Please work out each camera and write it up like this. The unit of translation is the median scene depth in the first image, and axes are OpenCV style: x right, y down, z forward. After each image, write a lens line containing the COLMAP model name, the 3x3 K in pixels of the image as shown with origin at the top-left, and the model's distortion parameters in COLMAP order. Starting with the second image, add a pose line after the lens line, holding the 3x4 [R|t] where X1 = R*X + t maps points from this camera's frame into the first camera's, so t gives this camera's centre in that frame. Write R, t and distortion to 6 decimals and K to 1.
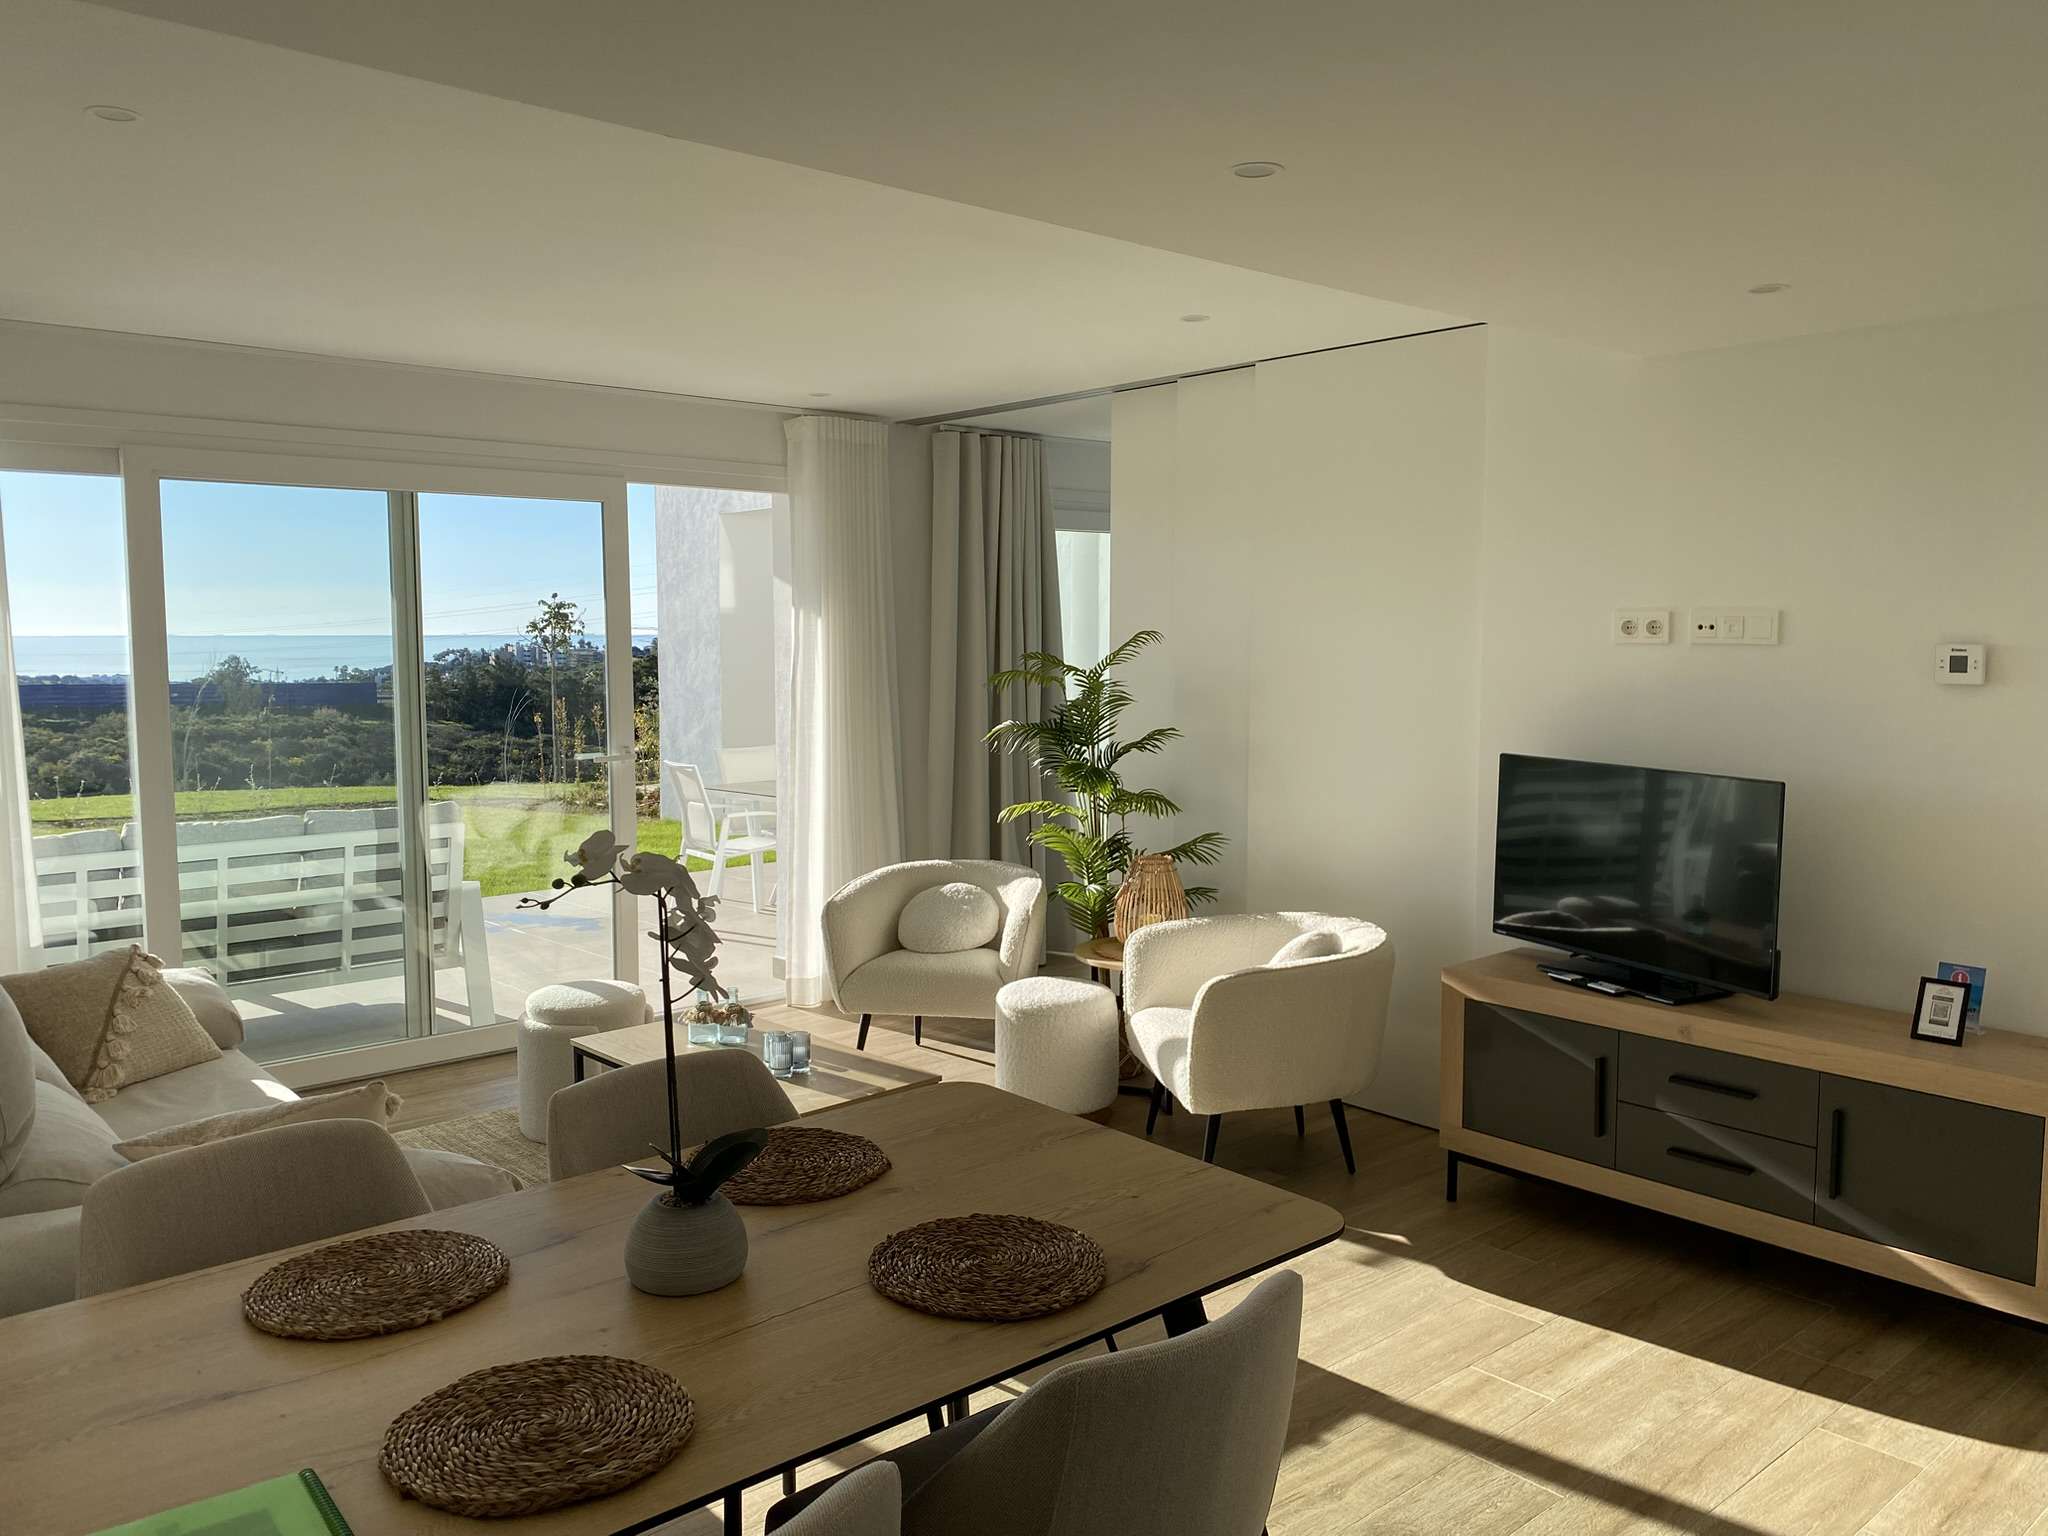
lens RADIAL K [[1541.2, 0, 1030.5], [0, 1541.2, 764.2], [0, 0, 1]] dist [0.051832, -0.069346]
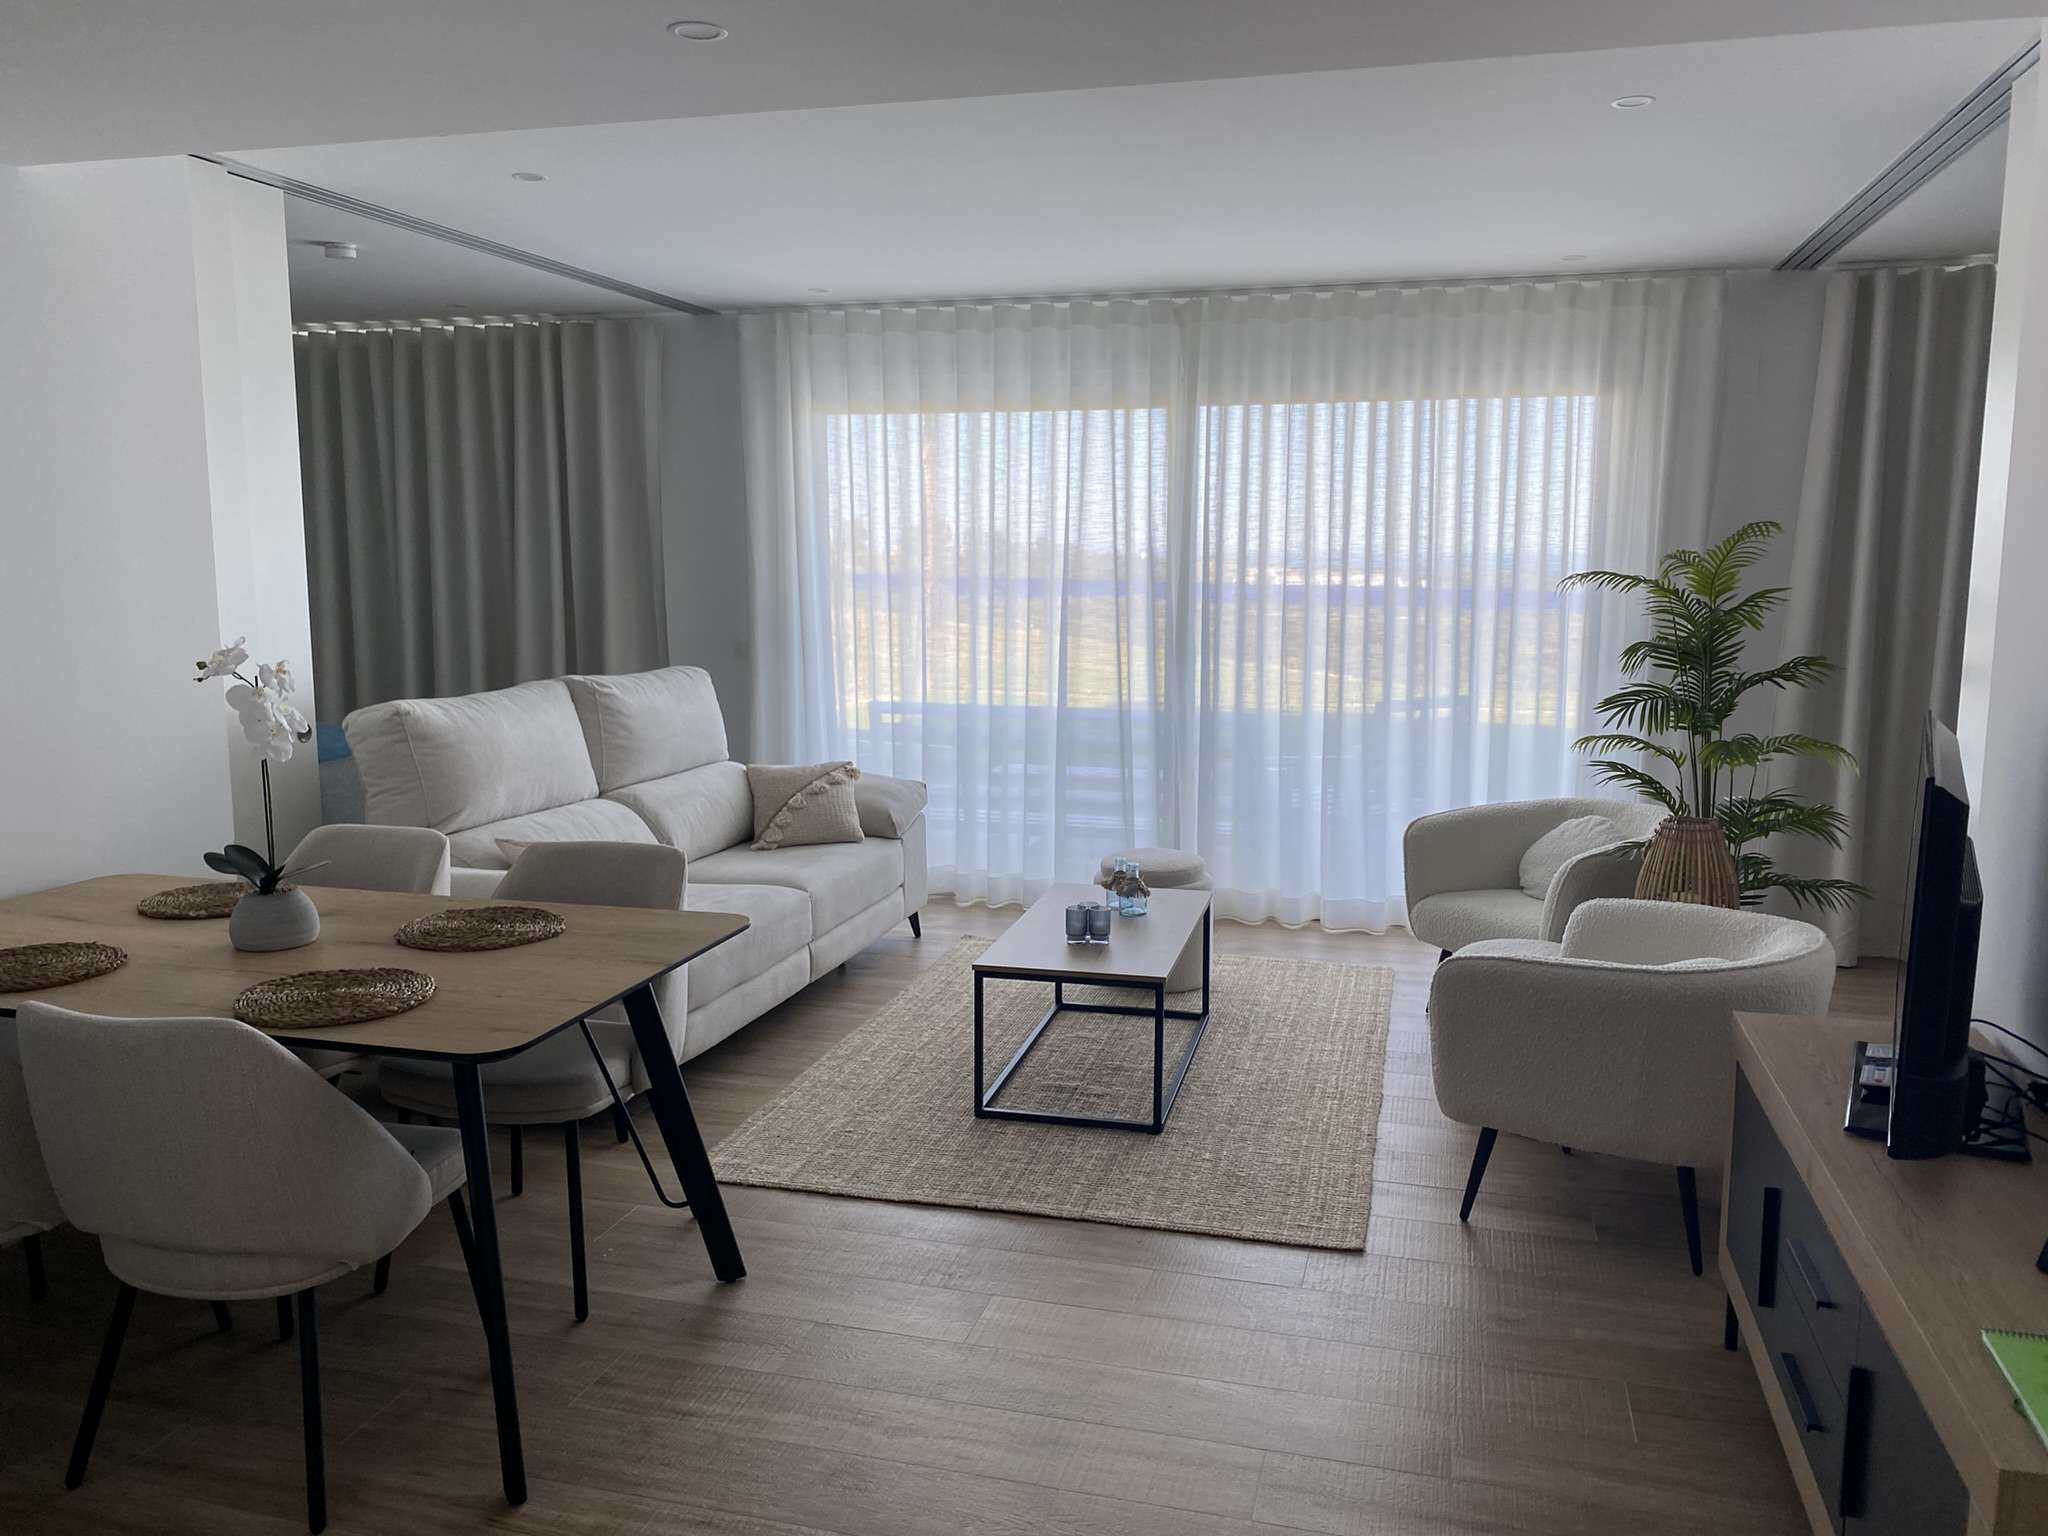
lens RADIAL K [[1541.2, 0, 1030.5], [0, 1541.2, 761.4], [0, 0, 1]] dist [0.051832, -0.069346]
pose [[0.543412, 0.117797, -0.831160, 0.562156], [-0.075466, 0.992952, 0.091387, -0.012947], [0.836067, 0.013063, 0.548472, 0.310543]]
